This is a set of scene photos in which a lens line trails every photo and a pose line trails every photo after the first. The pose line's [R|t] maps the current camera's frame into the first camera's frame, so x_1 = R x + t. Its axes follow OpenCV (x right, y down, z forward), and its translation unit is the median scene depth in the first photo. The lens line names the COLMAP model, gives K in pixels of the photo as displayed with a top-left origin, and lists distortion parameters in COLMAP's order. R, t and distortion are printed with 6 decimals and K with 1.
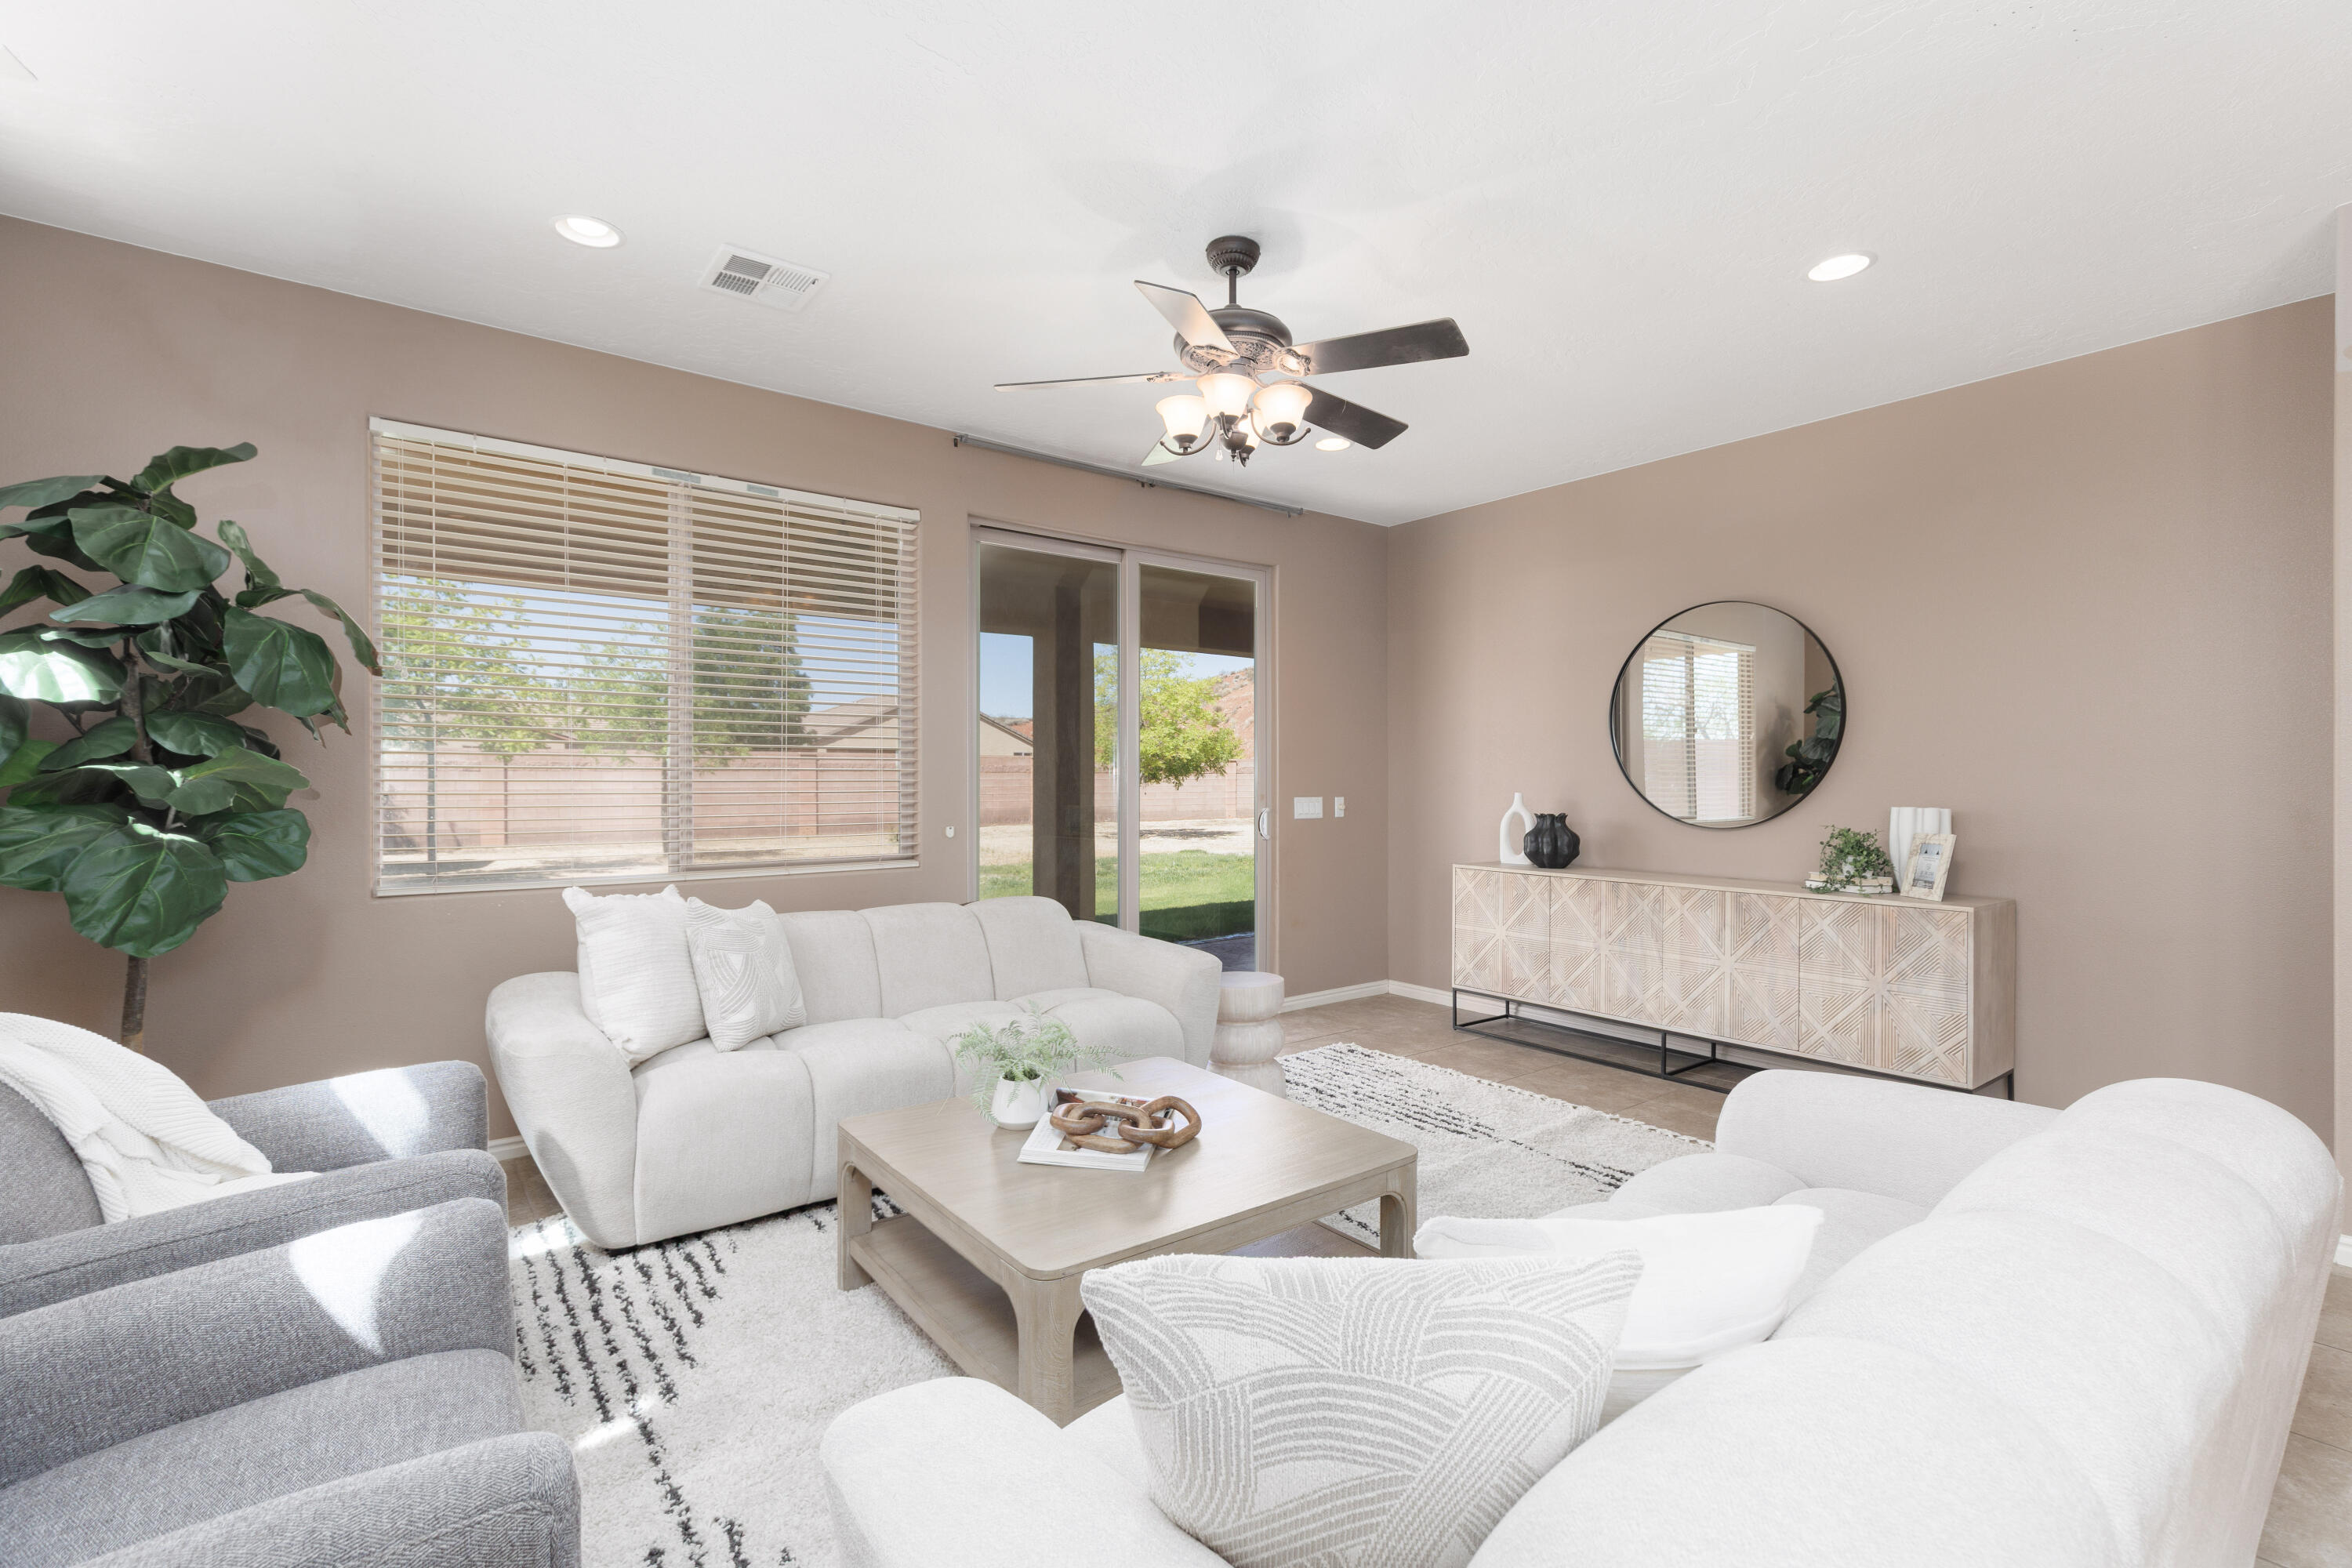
lens RADIAL K [[1057.3, 0, 1181.3], [0, 1057.3, 781.3], [0, 0, 1]] dist [-0.000325, 0.000097]
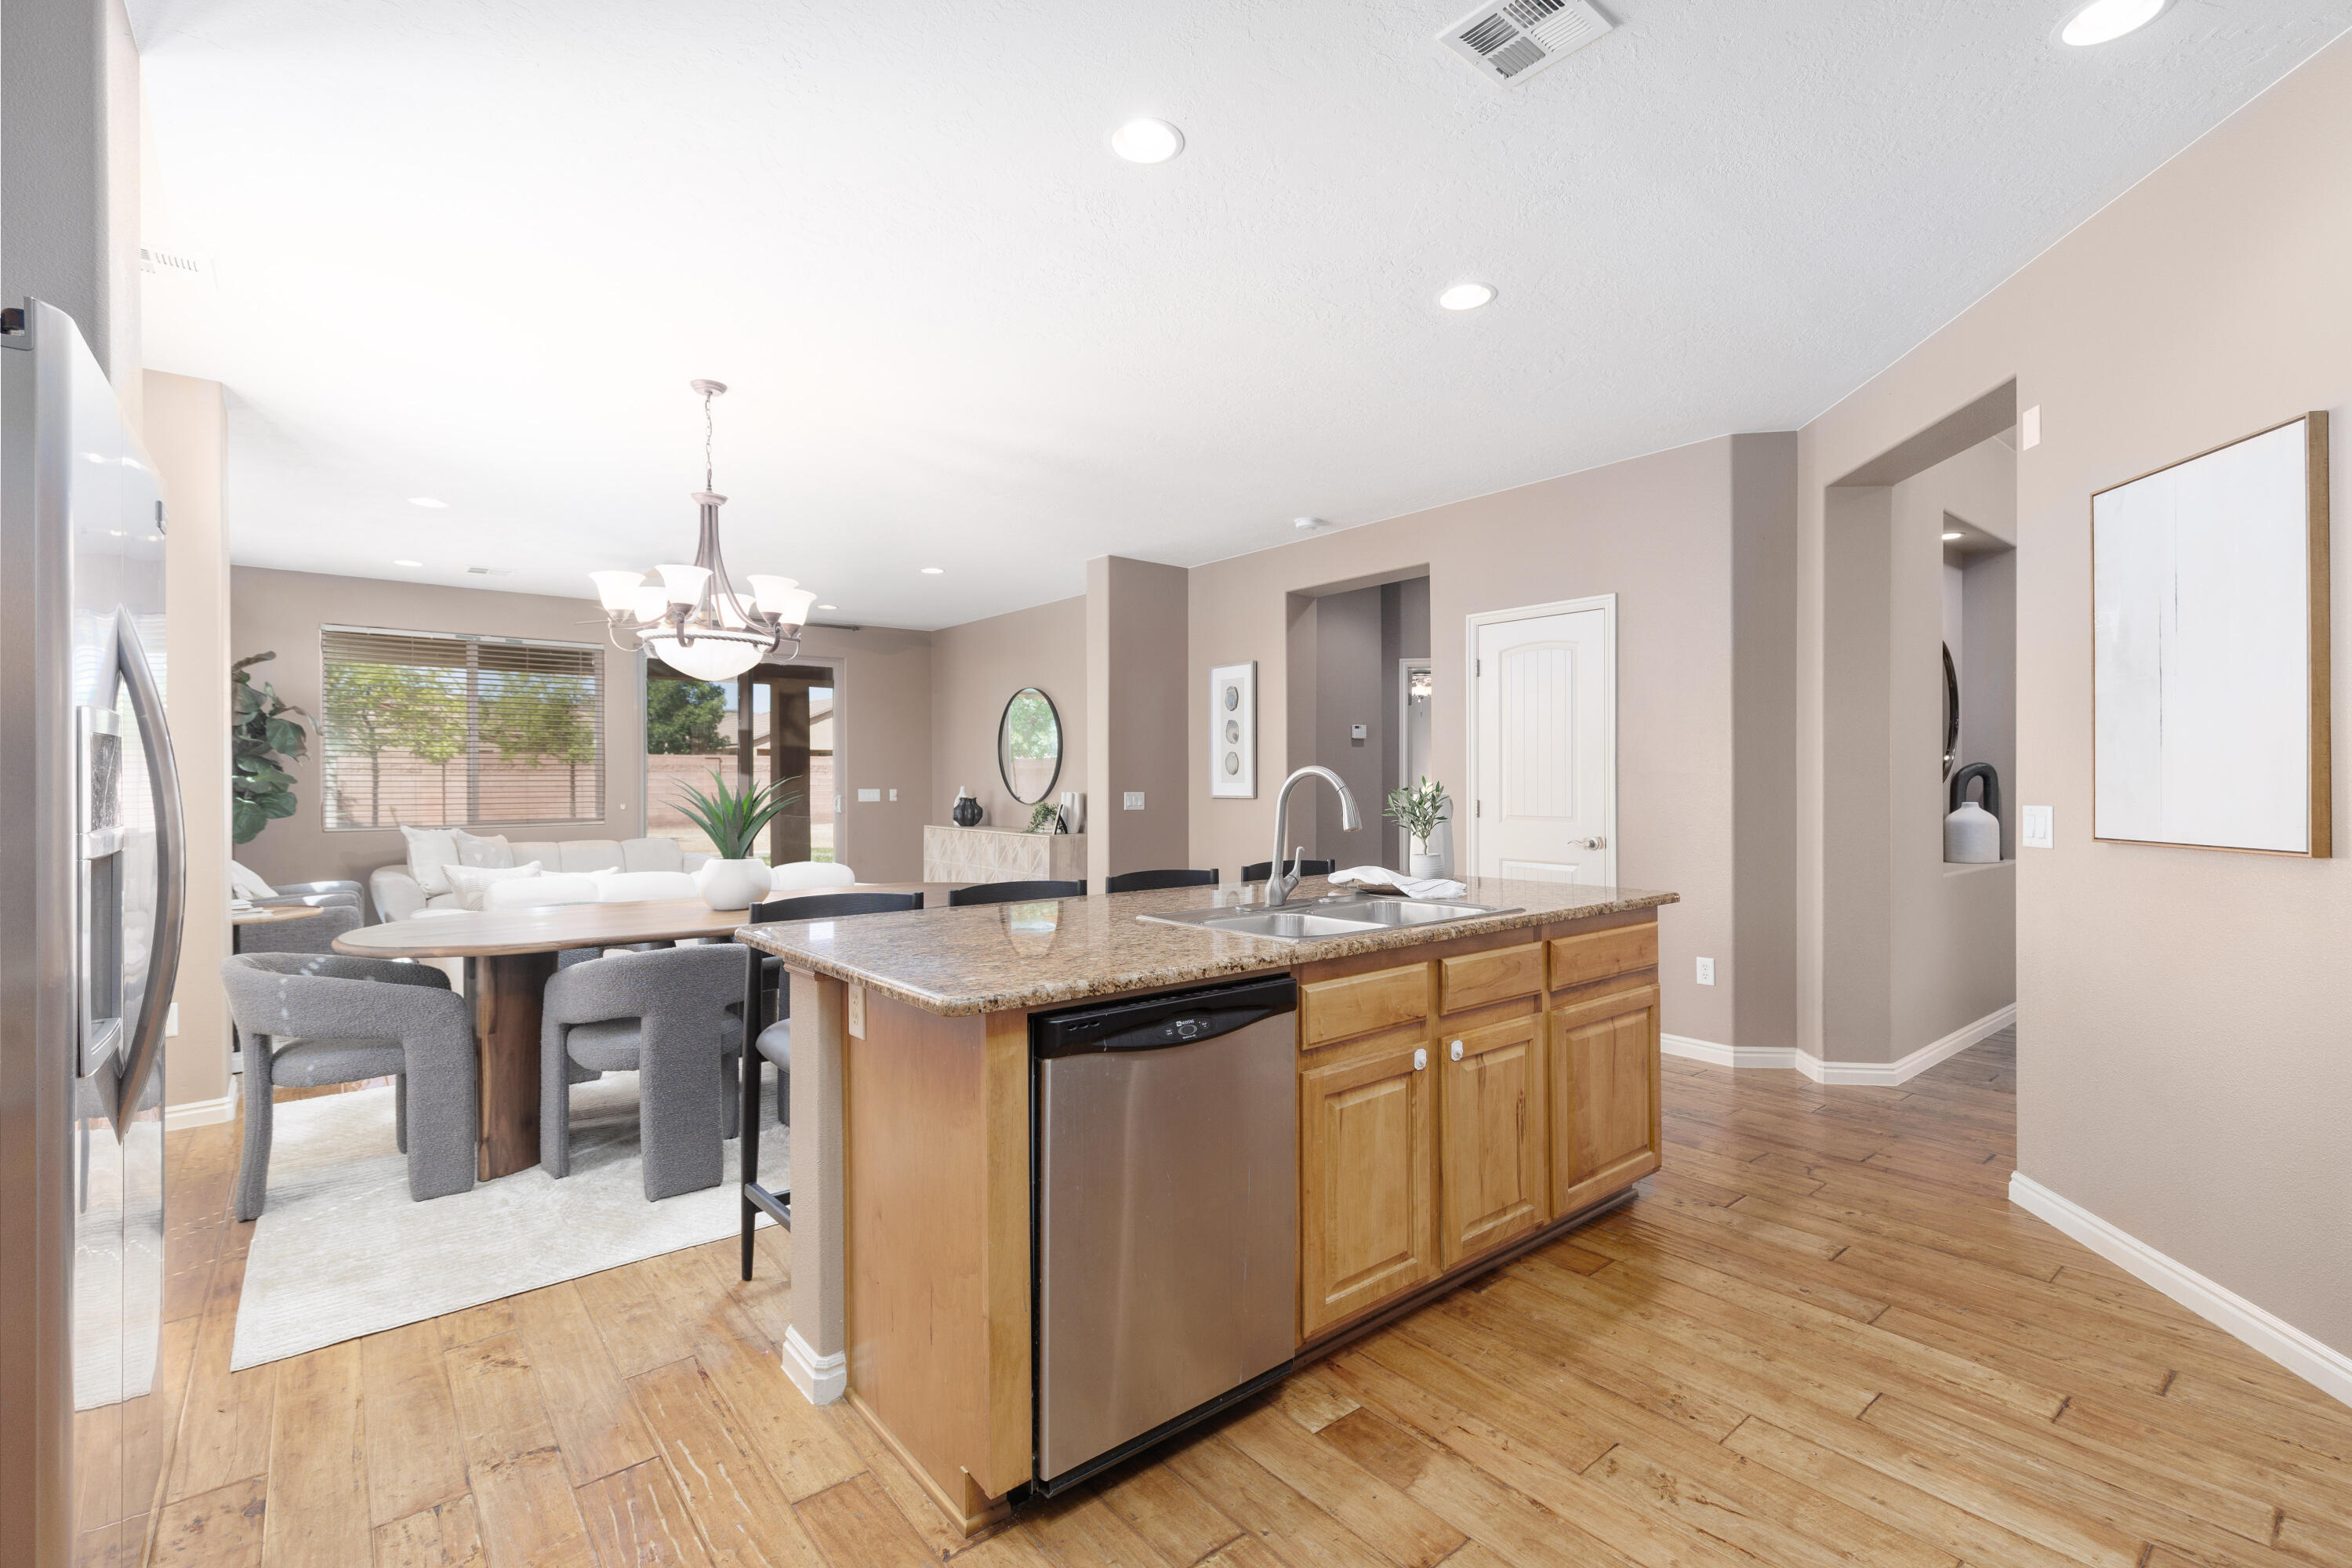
lens RADIAL K [[1057.3, 0, 1177.2], [0, 1057.3, 774.6], [0, 0, 1]] dist [-0.000325, 0.000097]
pose [[0.999680, -0.002496, 0.025171, 1.278085], [0.002618, 0.999985, -0.004799, 0.001303], [-0.025159, 0.004863, 0.999672, -1.657097]]
